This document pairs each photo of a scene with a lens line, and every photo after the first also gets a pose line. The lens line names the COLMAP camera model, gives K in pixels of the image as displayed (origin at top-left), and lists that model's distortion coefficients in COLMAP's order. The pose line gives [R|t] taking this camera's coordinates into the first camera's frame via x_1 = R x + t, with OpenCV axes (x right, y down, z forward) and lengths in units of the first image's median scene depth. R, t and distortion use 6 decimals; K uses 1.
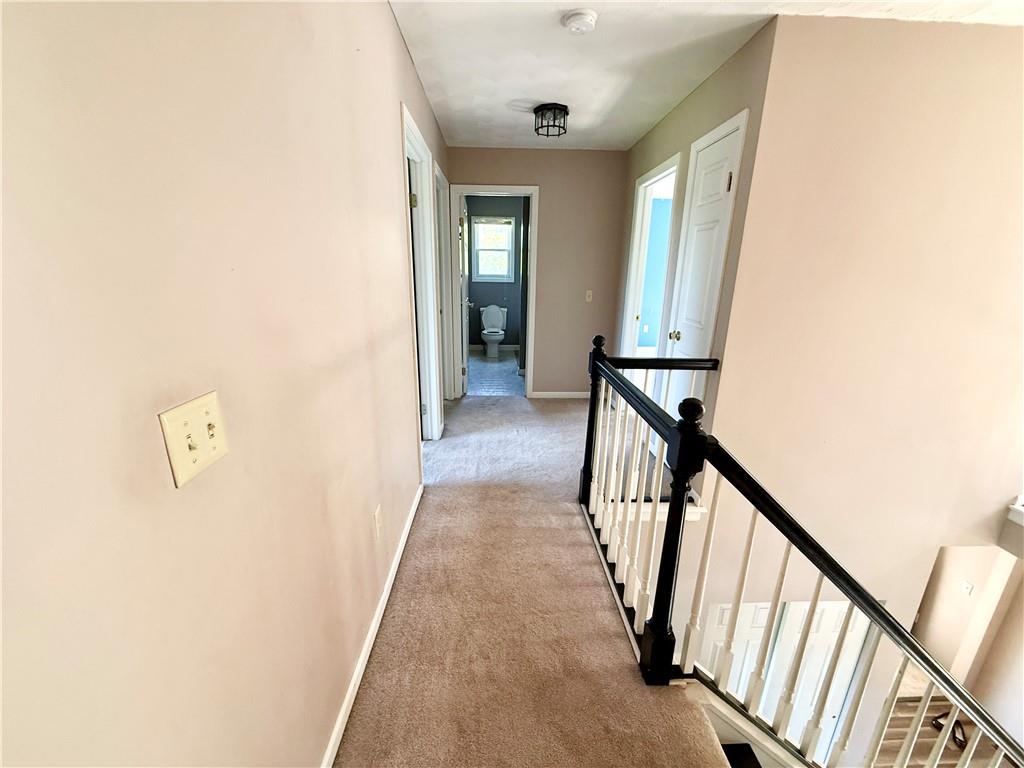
lens RADIAL K [[404.8, 0, 509.5], [0, 404.8, 386.3], [0, 0, 1]] dist [-0.002532, -0.000121]
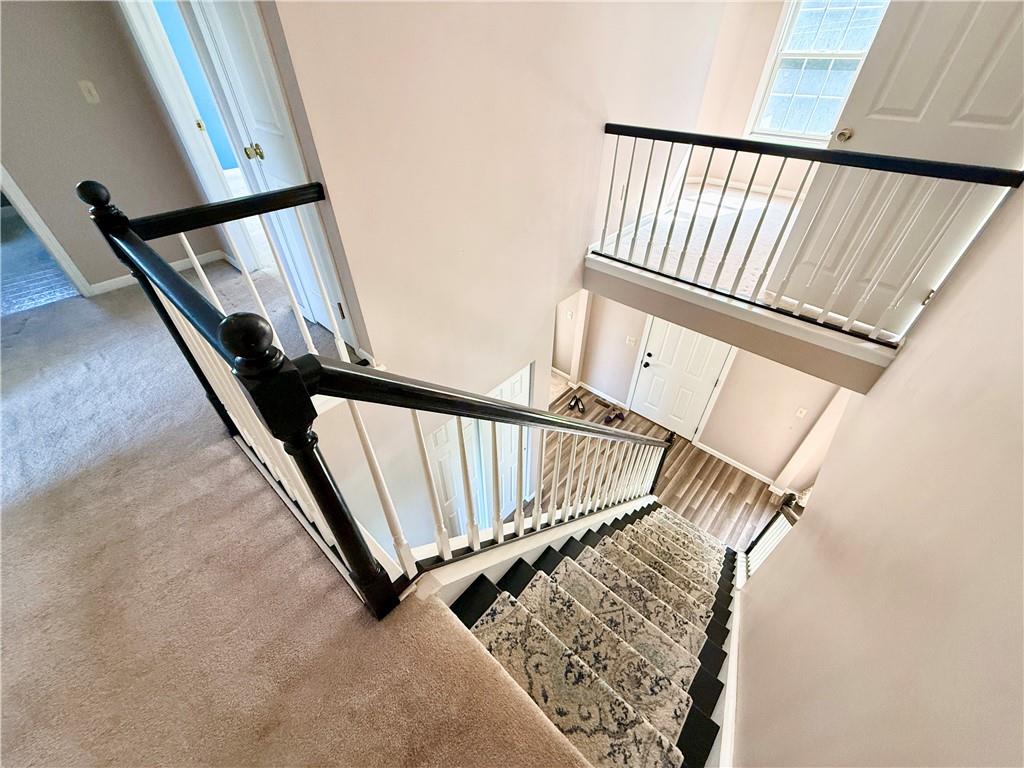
lens RADIAL K [[404.8, 0, 509.5], [0, 404.8, 386.3], [0, 0, 1]] dist [-0.002532, -0.000121]
pose [[0.695416, -0.477606, 0.536926, 0.191747], [0.210130, 0.849668, 0.483641, -0.036180], [-0.687199, -0.223508, 0.691232, 0.194722]]
